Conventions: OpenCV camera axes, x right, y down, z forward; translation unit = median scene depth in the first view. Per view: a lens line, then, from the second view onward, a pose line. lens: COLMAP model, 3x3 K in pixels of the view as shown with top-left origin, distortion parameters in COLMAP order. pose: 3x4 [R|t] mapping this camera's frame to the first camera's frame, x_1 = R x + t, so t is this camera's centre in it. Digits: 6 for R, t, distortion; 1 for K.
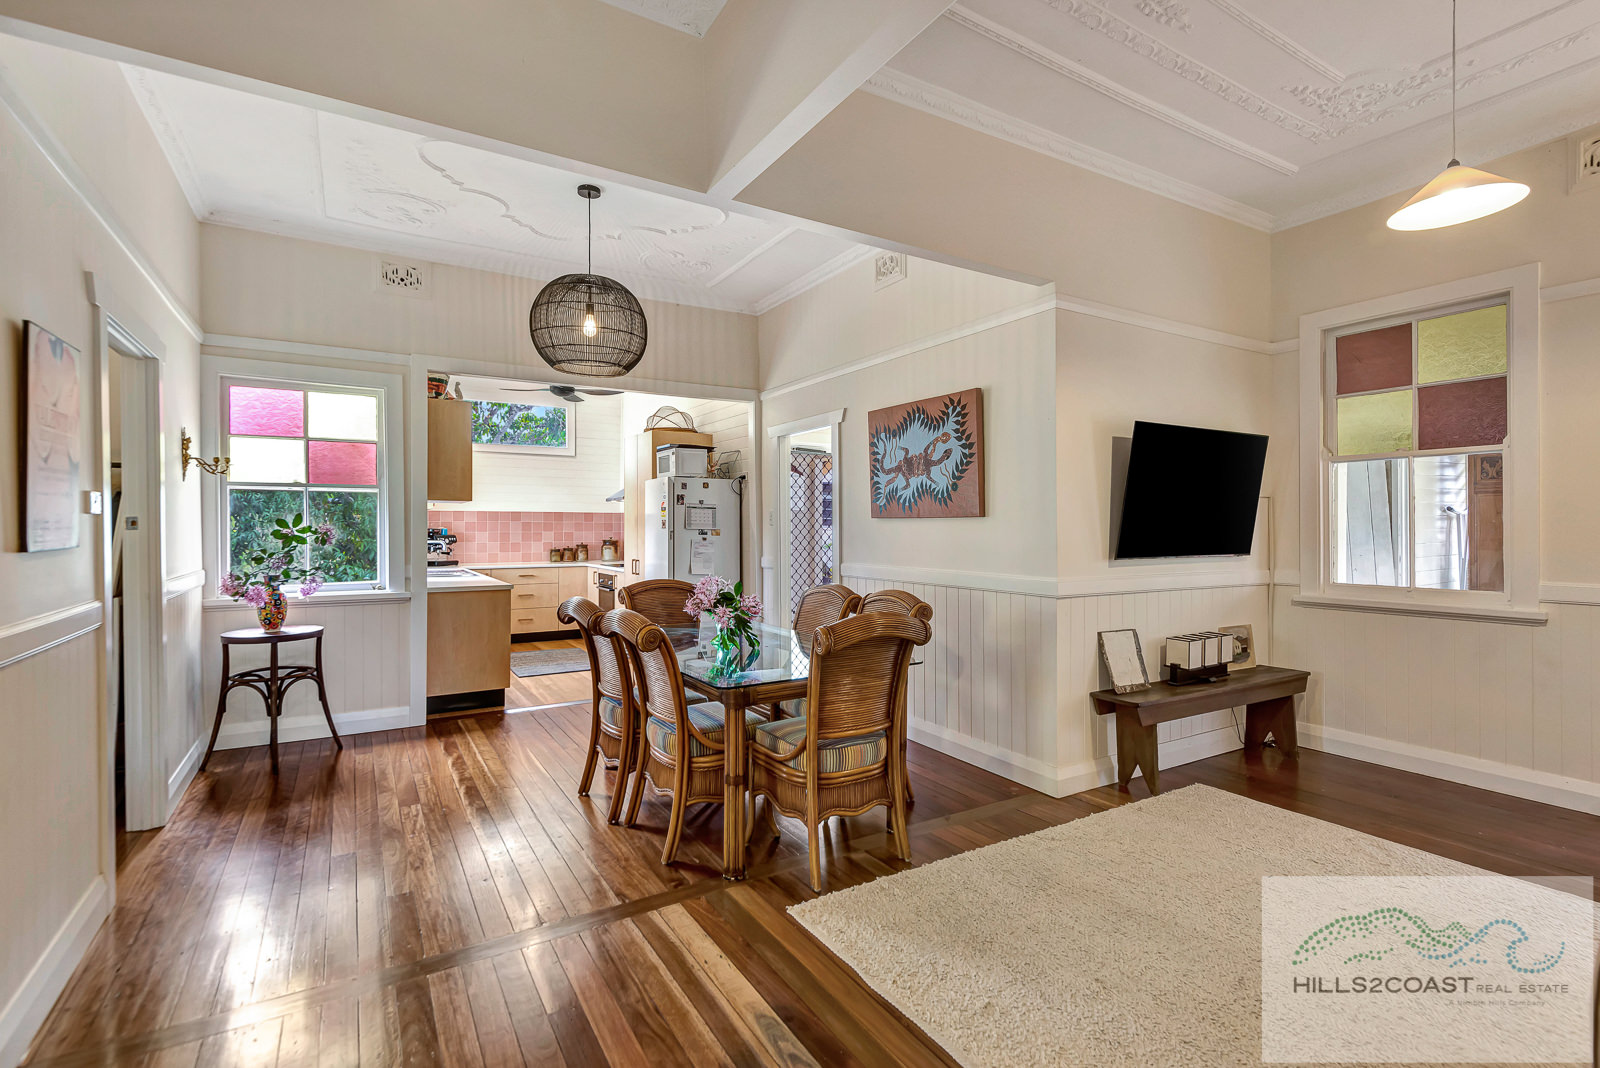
lens RADIAL K [[745.1, 0, 805.5], [0, 745.1, 526.1], [0, 0, 1]] dist [0.021254, -0.000100]
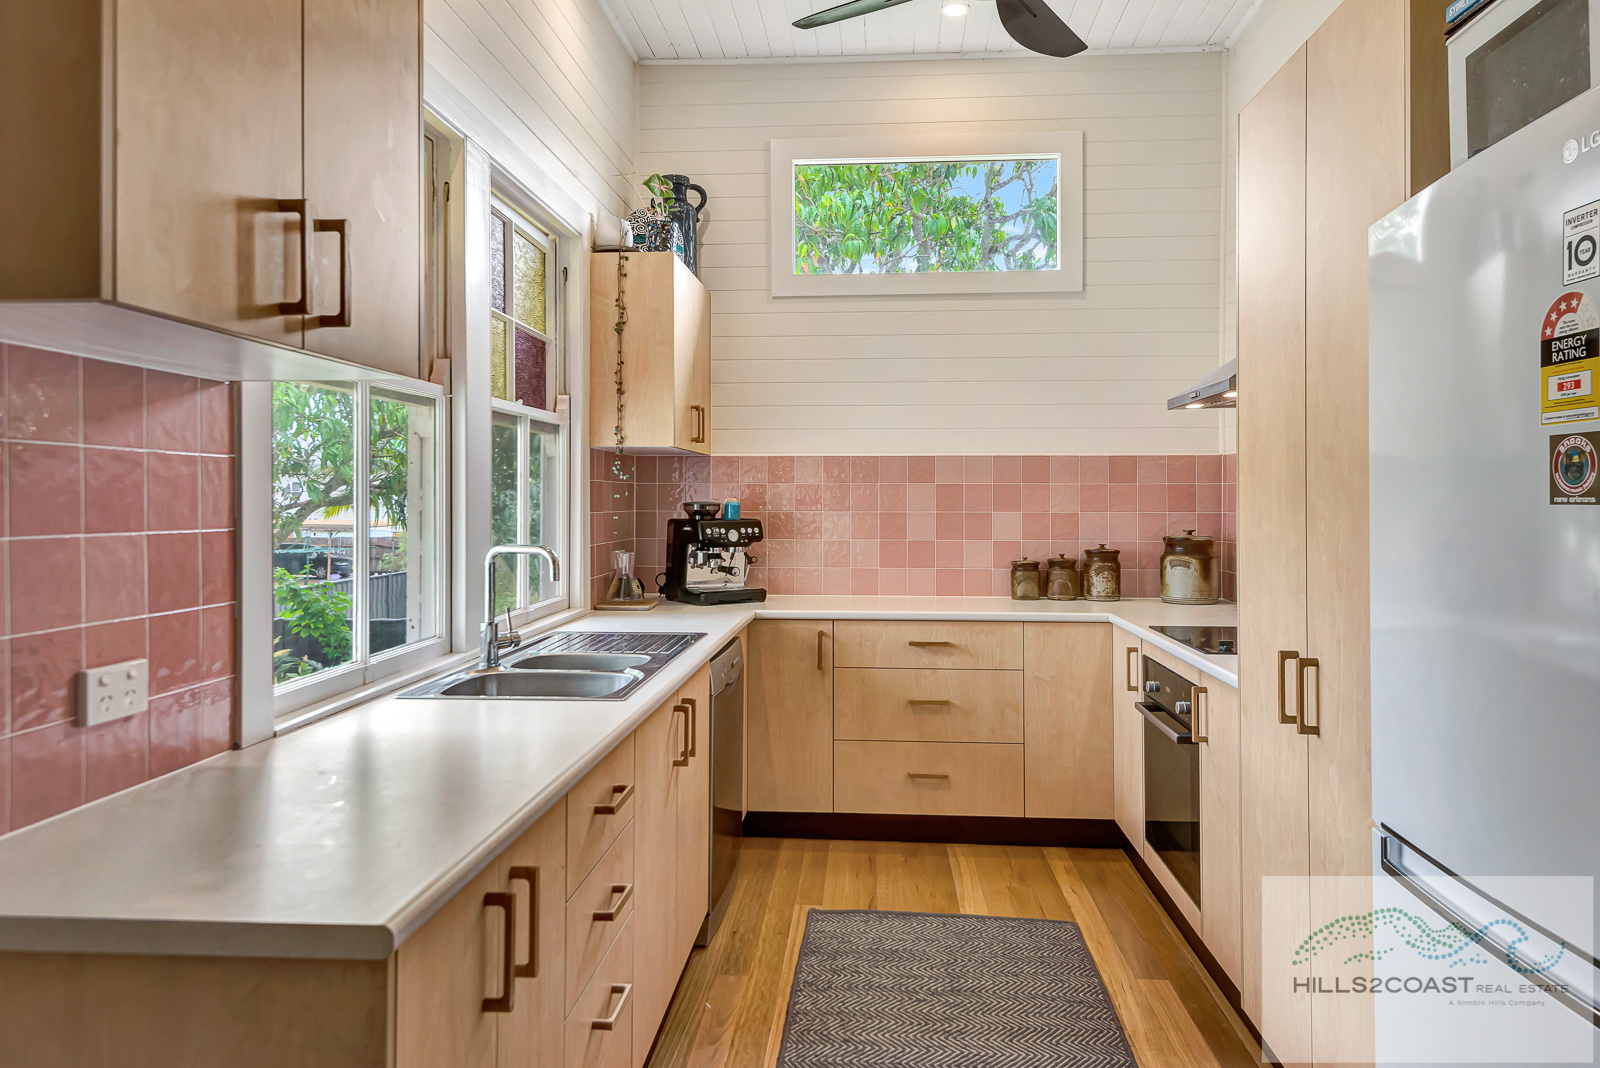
lens RADIAL K [[1053.3, 0, 803.8], [0, 1053.3, 495.2], [0, 0, 1]] dist [0.034934, 0.000103]
pose [[0.816131, -0.004290, -0.577851, -0.271448], [0.001965, 0.999987, -0.004648, 0.003495], [0.577864, 0.002658, 0.816129, 1.084306]]
